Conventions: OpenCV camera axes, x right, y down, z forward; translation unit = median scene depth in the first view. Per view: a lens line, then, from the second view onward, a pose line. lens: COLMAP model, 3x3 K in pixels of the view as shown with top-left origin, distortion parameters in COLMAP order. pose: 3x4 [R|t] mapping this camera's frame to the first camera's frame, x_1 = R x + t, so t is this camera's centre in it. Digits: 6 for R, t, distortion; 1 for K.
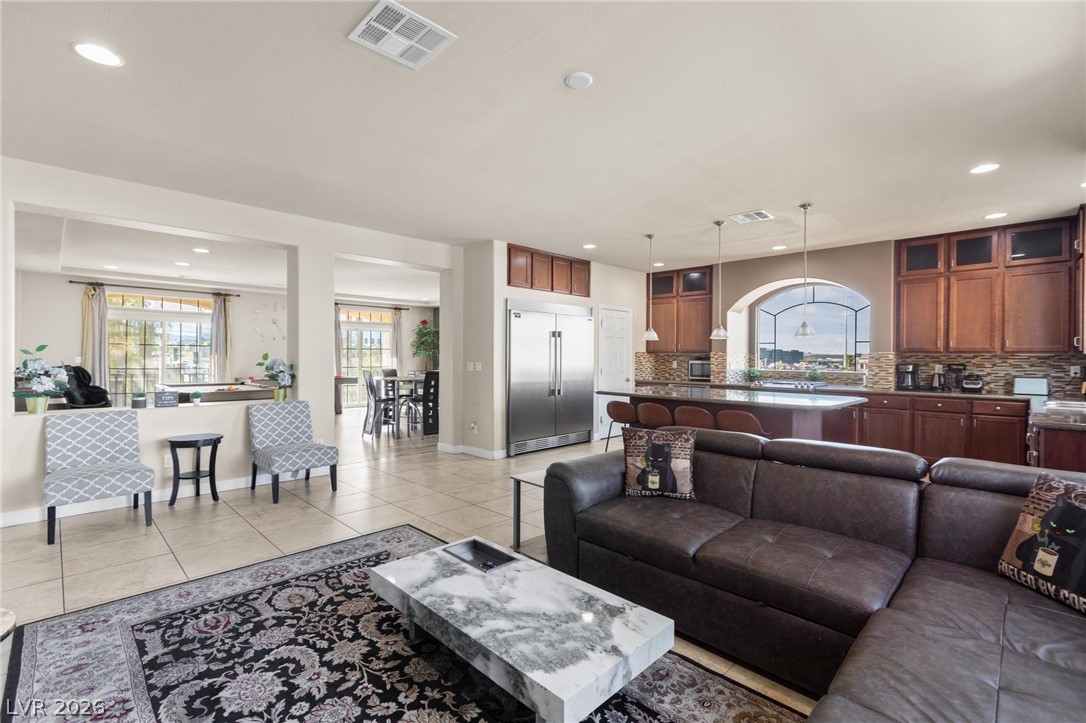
lens RADIAL K [[488.6, 0, 544.7], [0, 488.6, 359.8], [0, 0, 1]] dist [-0.000856, 0.000023]
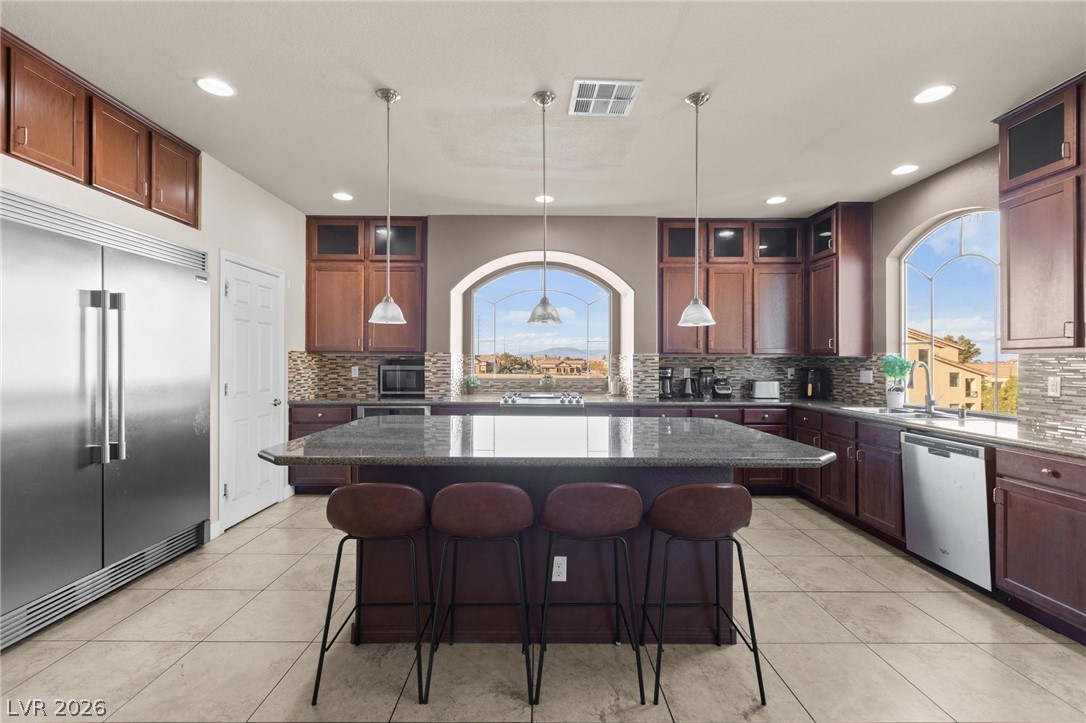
lens RADIAL K [[488.6, 0, 541.5], [0, 488.6, 360.5], [0, 0, 1]] dist [-0.000856, 0.000023]
pose [[0.710819, -0.002527, 0.703370, -0.002609], [0.004868, 0.999987, -0.001326, -0.004775], [-0.703358, 0.004366, 0.710823, 0.666768]]
